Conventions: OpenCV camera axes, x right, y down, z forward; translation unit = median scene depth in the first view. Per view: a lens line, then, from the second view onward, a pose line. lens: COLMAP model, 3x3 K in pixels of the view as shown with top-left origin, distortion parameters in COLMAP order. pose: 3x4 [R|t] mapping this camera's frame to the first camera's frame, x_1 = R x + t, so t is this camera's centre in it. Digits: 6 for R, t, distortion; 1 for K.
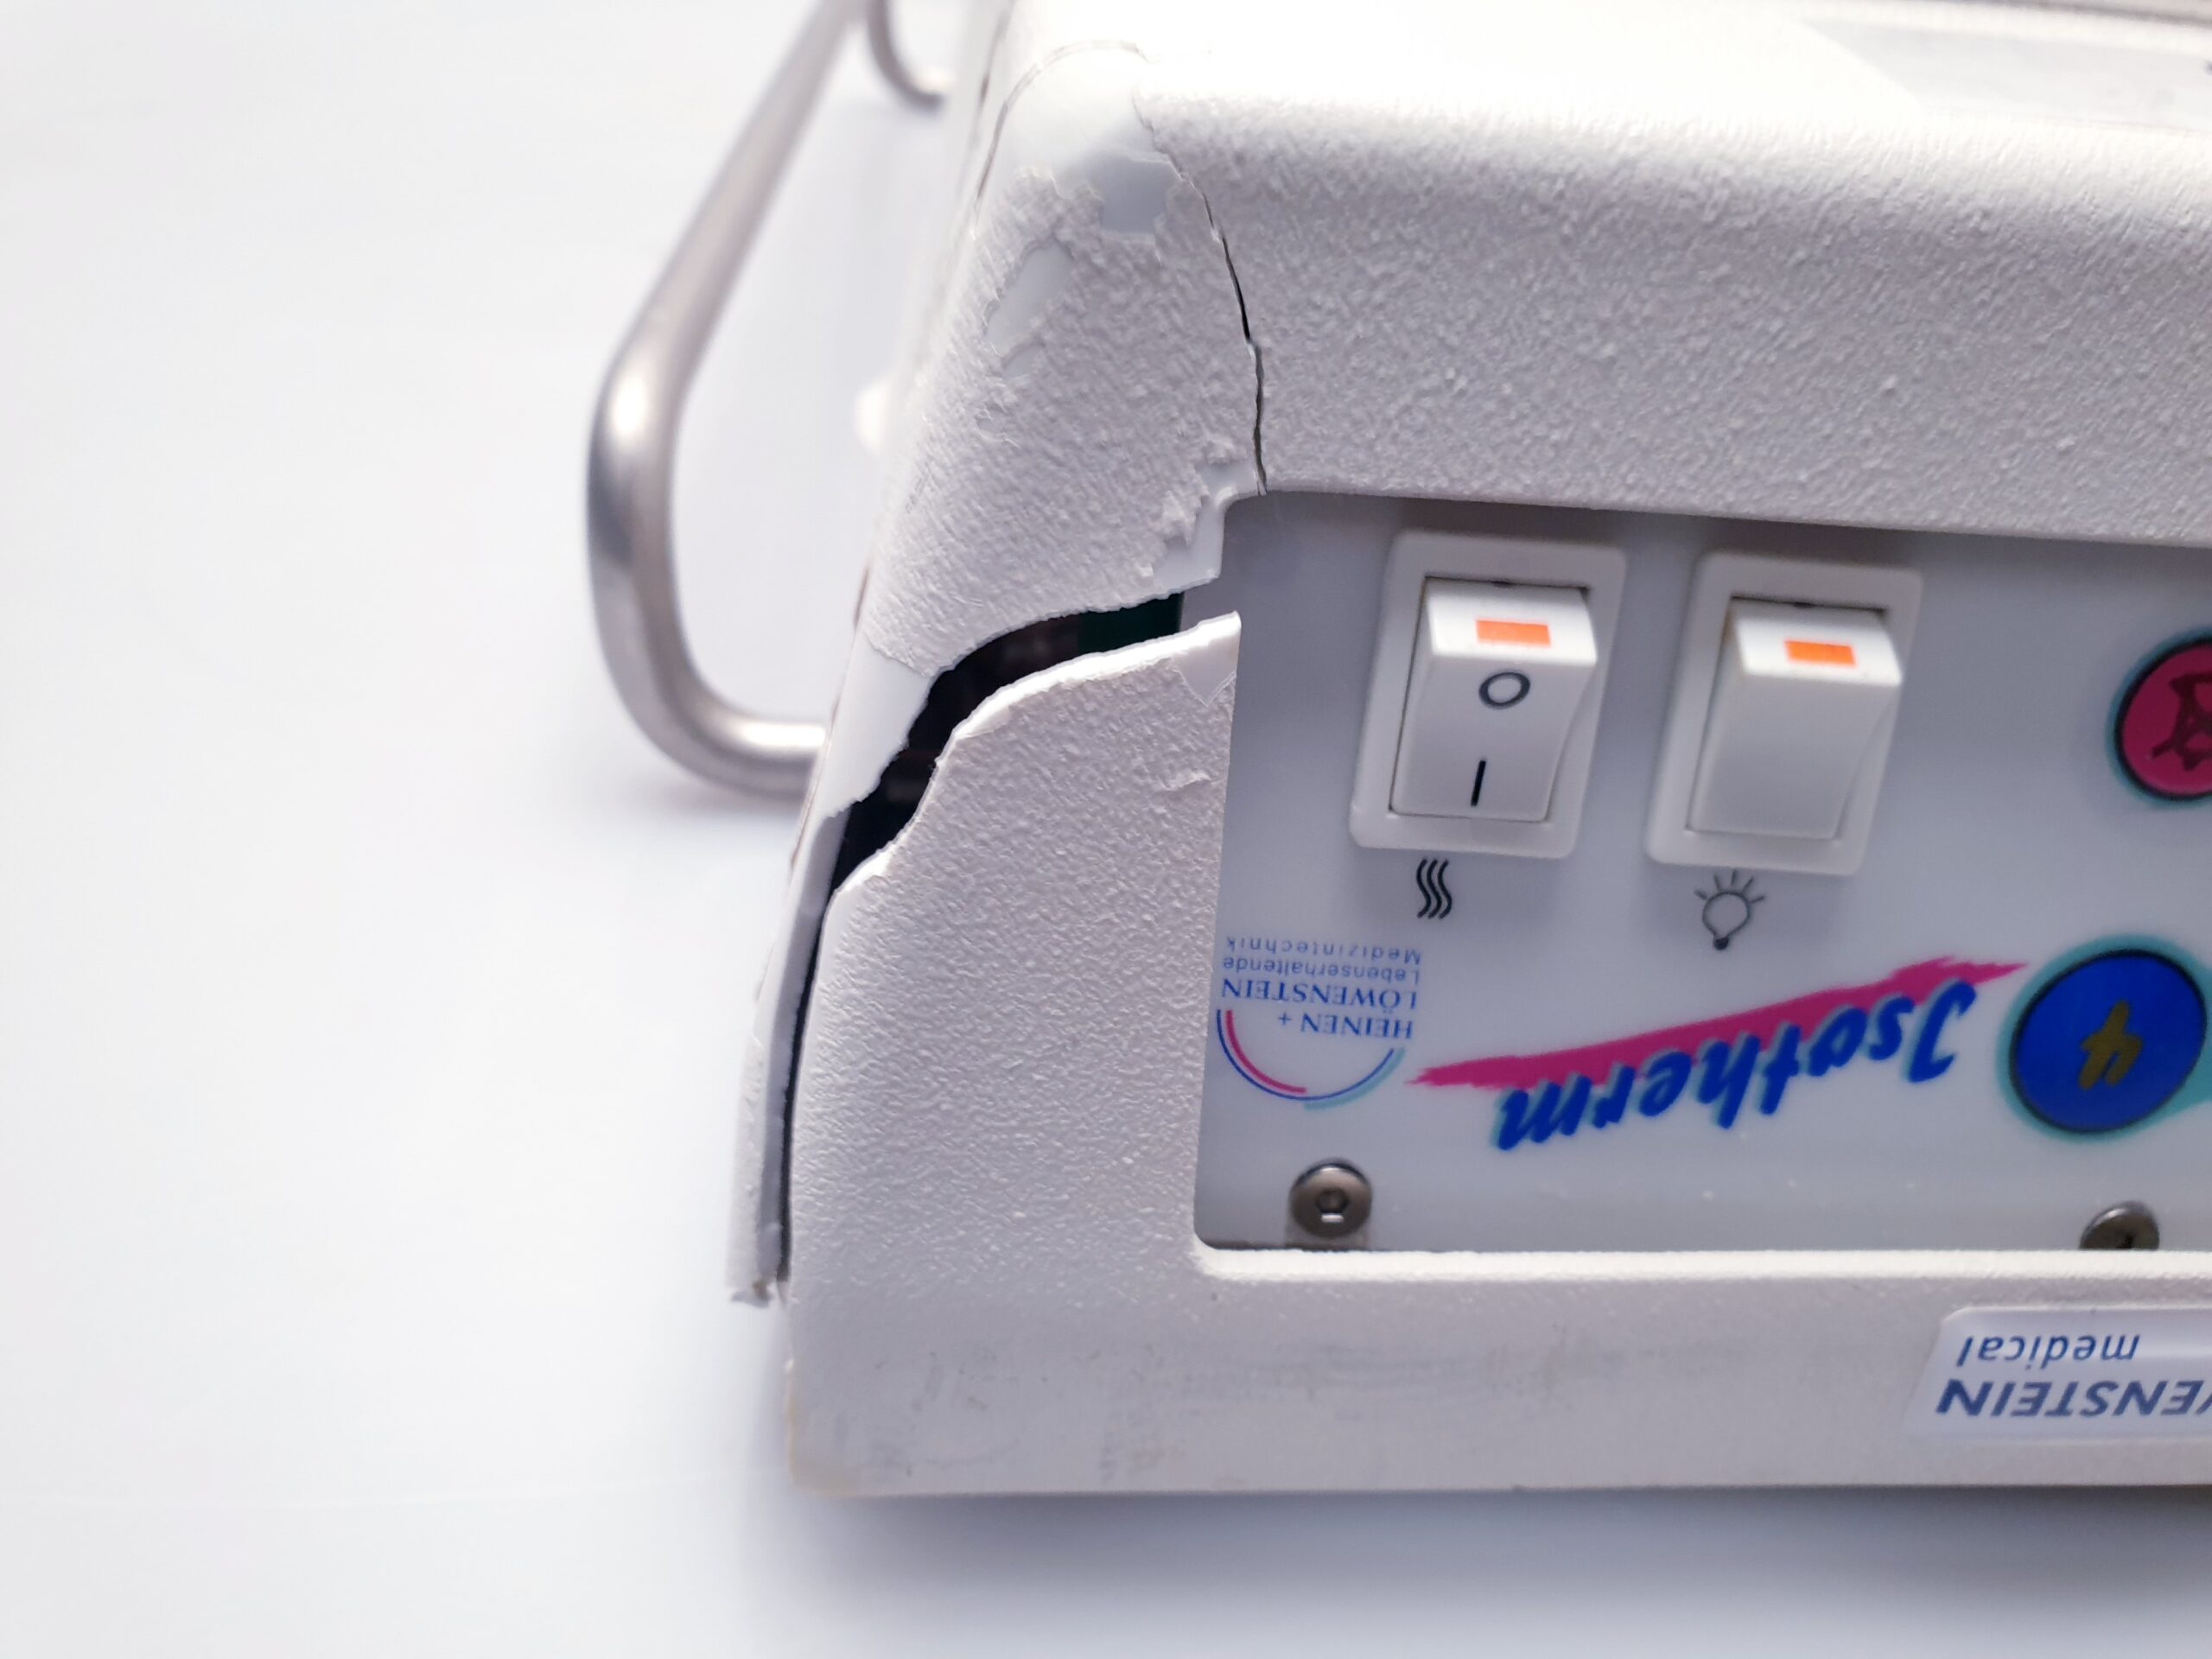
lens RADIAL K [[1802.5, 0, 1103.7], [0, 1802.5, 815.7], [0, 0, 1]] dist [-0.019191, -0.021529]
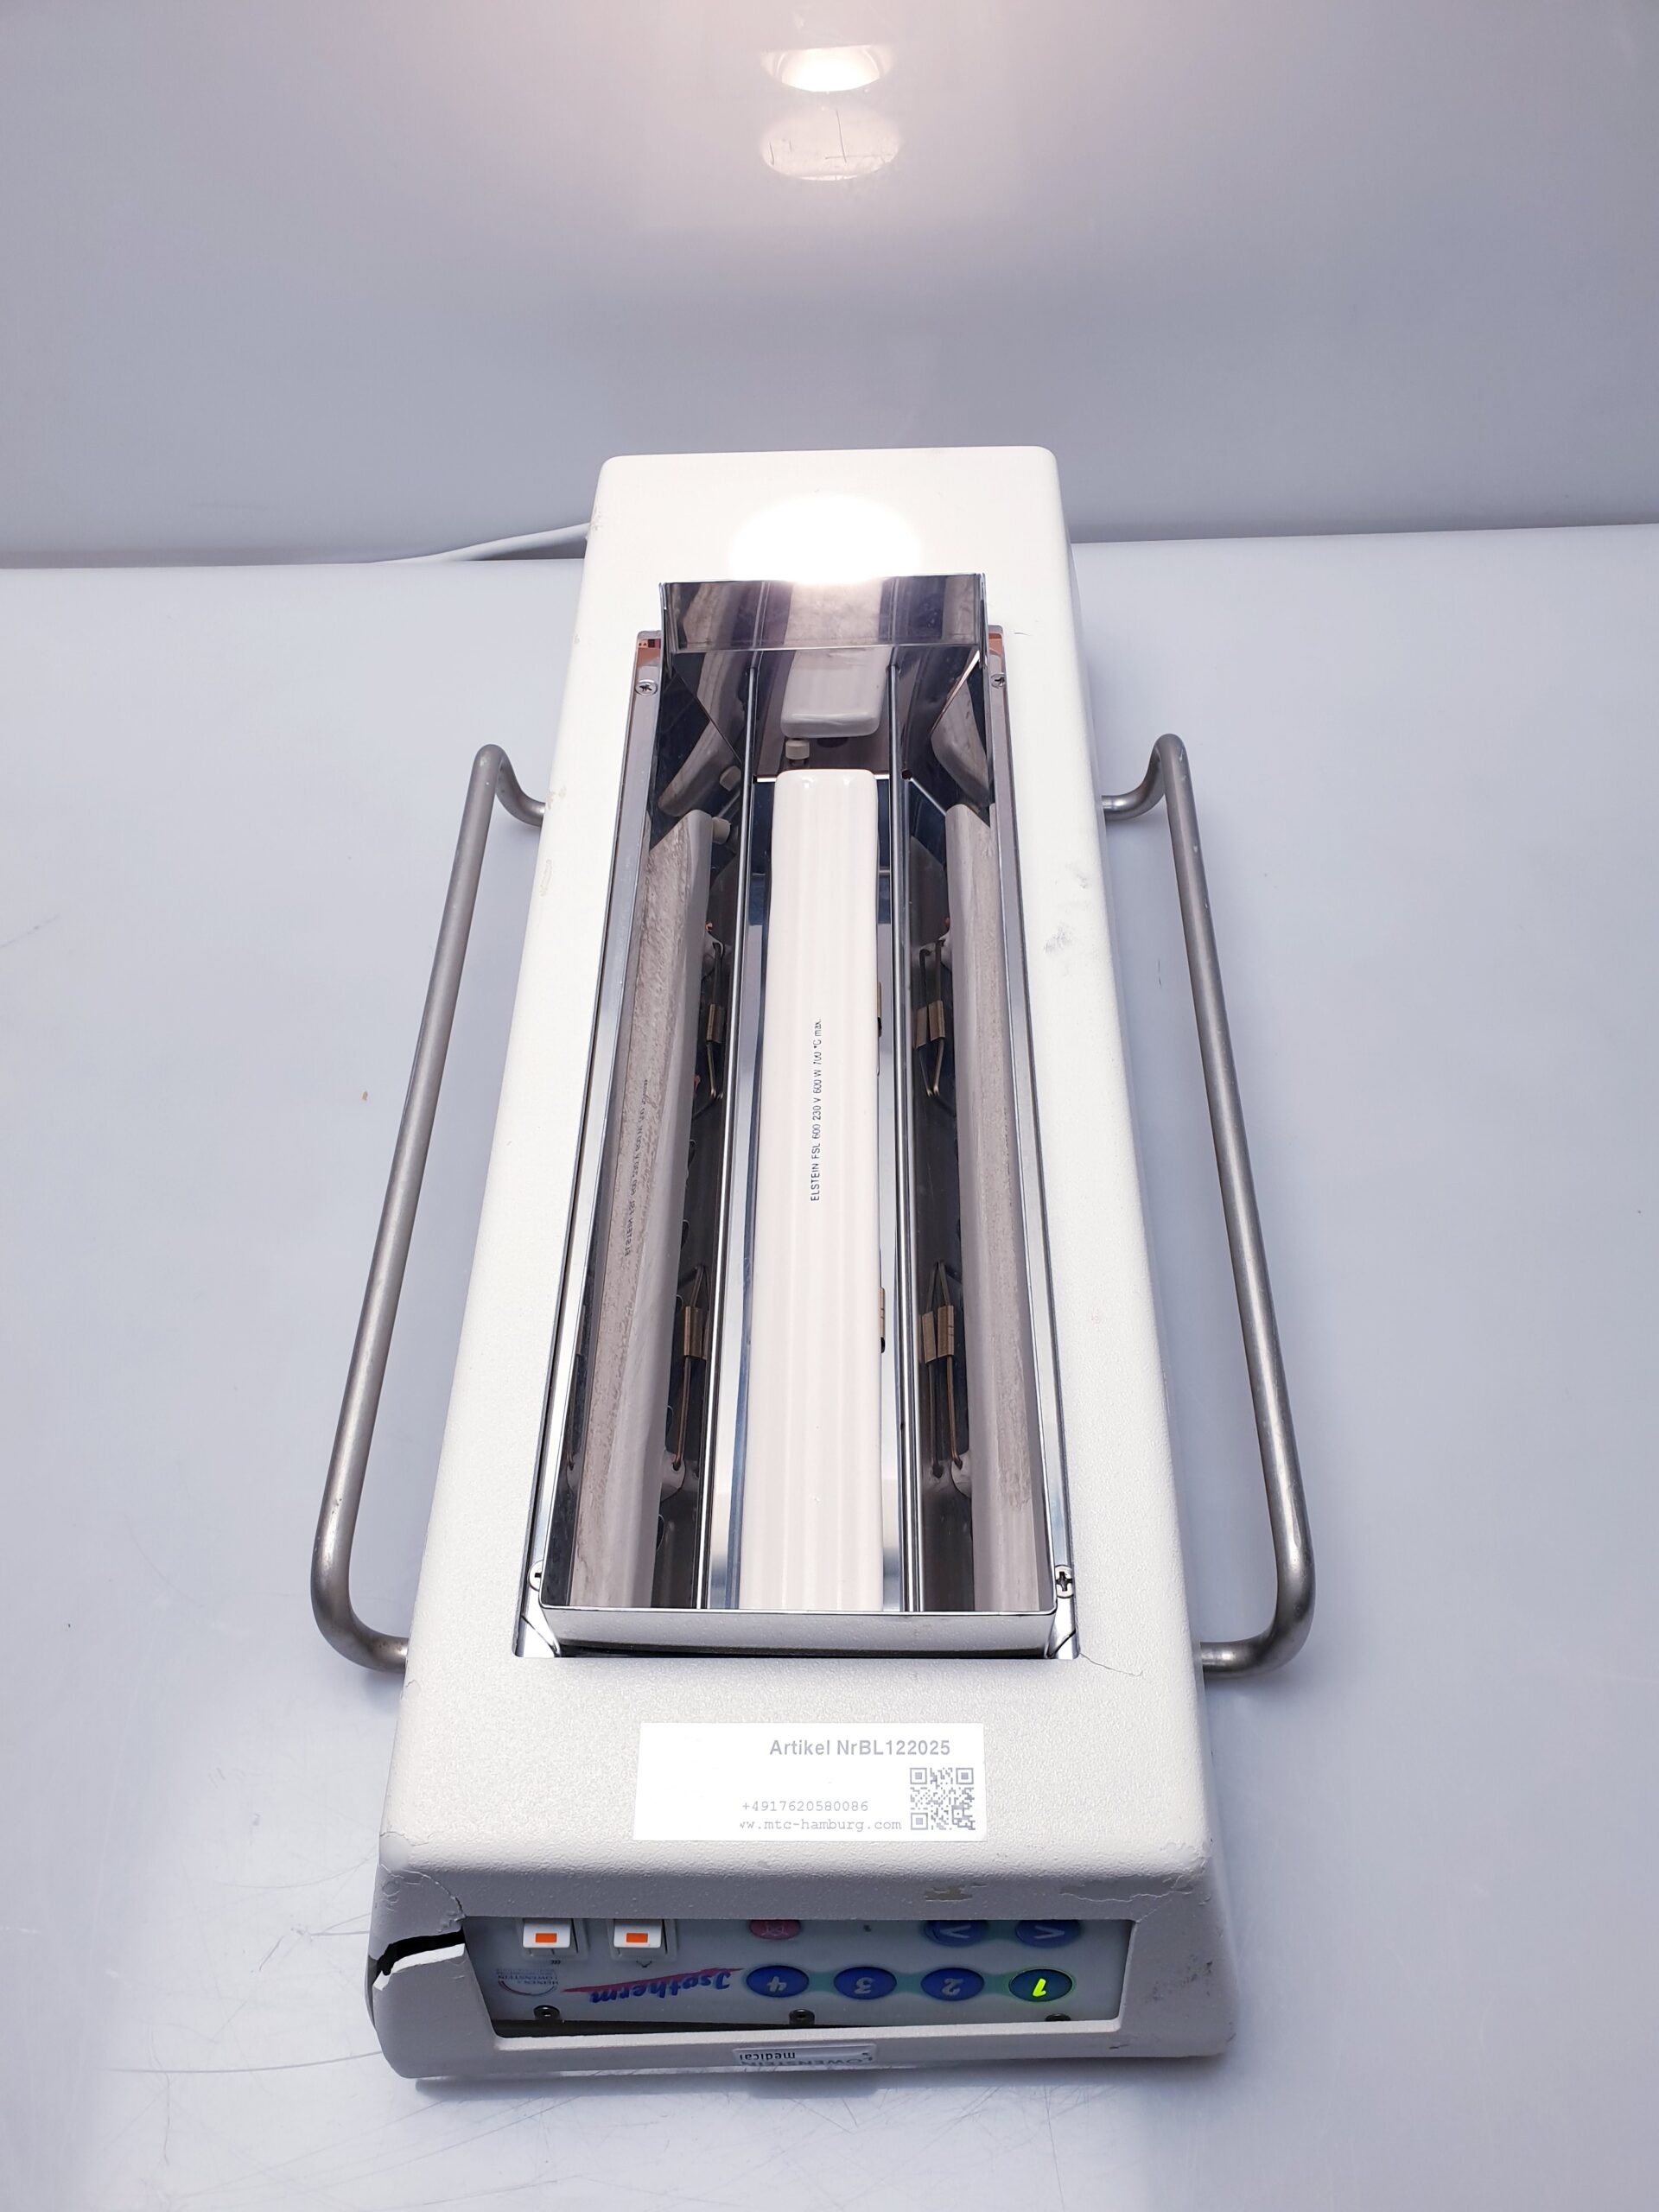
lens RADIAL K [[1802.5, 0, 844.7], [0, 1802.5, 1070.0], [0, 0, 1]] dist [-0.019191, -0.021529]
pose [[0.993360, -0.030954, -0.110806, 1.155904], [0.064499, 0.947371, 0.313573, -2.563892], [0.095268, -0.318638, 0.943077, -1.576624]]
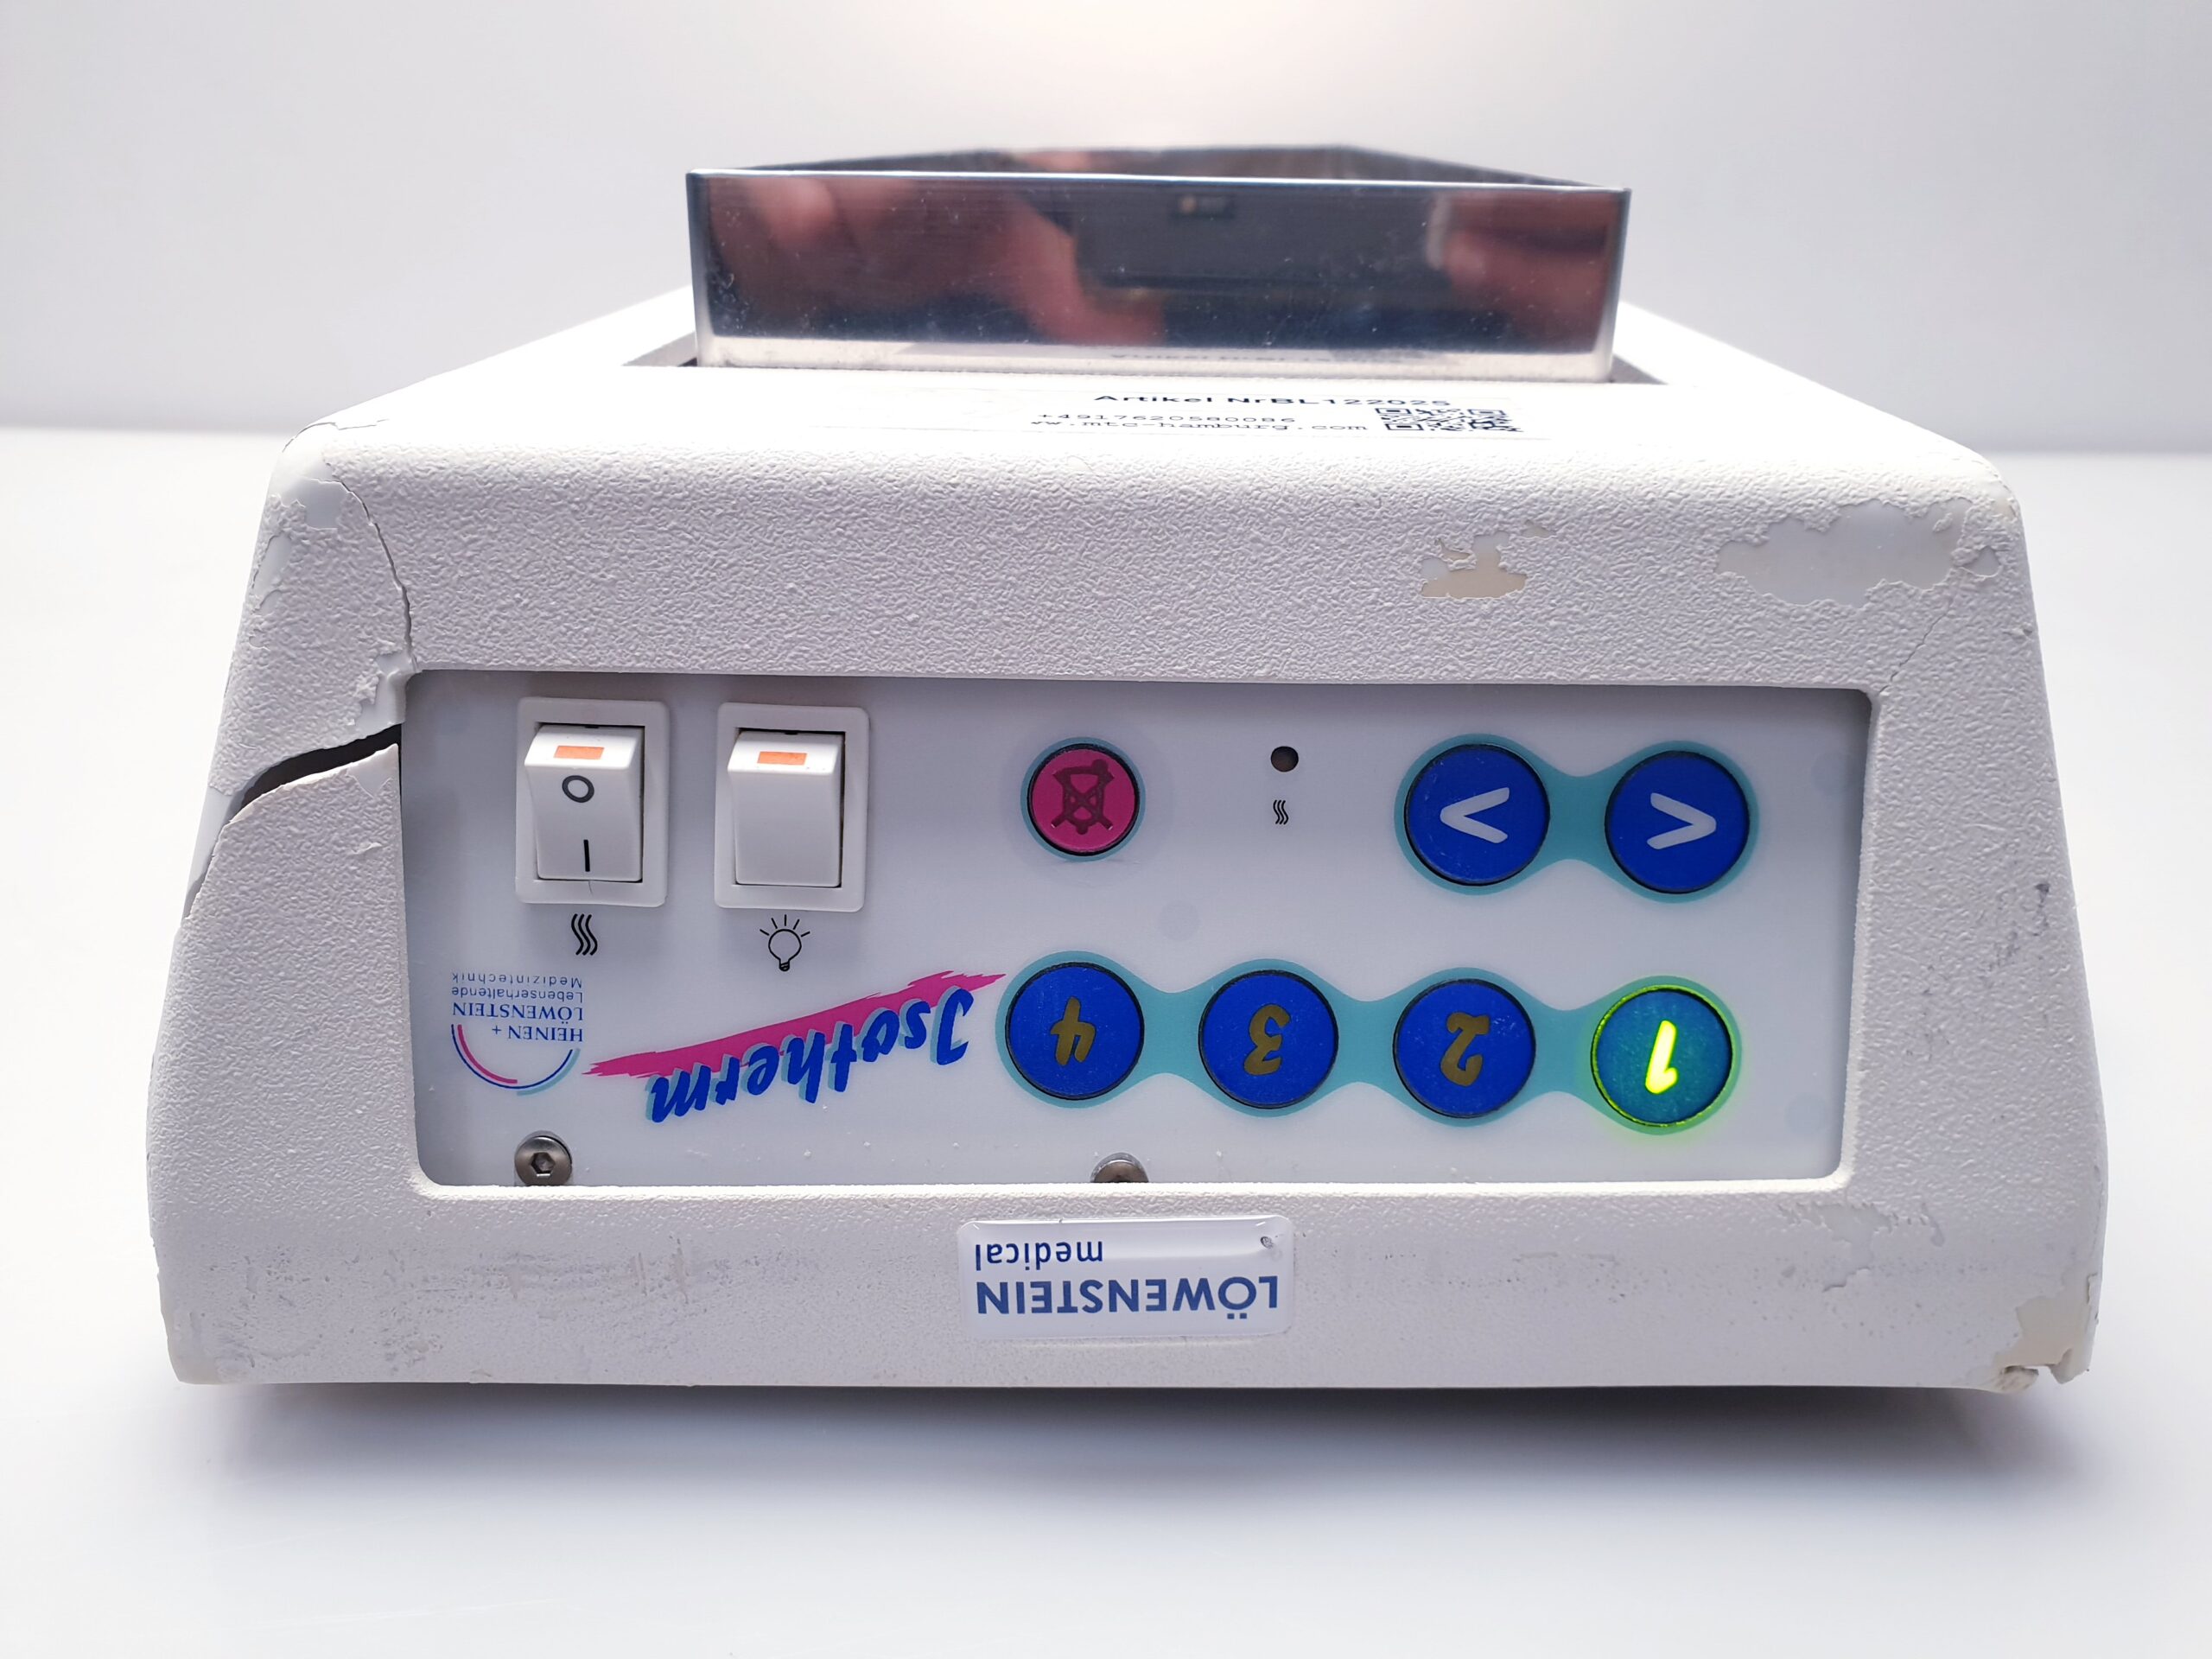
lens RADIAL K [[1888.4, 0, 1119.3], [0, 1888.4, 858.9], [0, 0, 1]] dist [0.017207, -0.084470]
pose [[0.995909, -0.045527, -0.078054, 0.769311], [0.028188, 0.977224, -0.210328, 0.330008], [0.085852, 0.207267, 0.974510, -0.528822]]
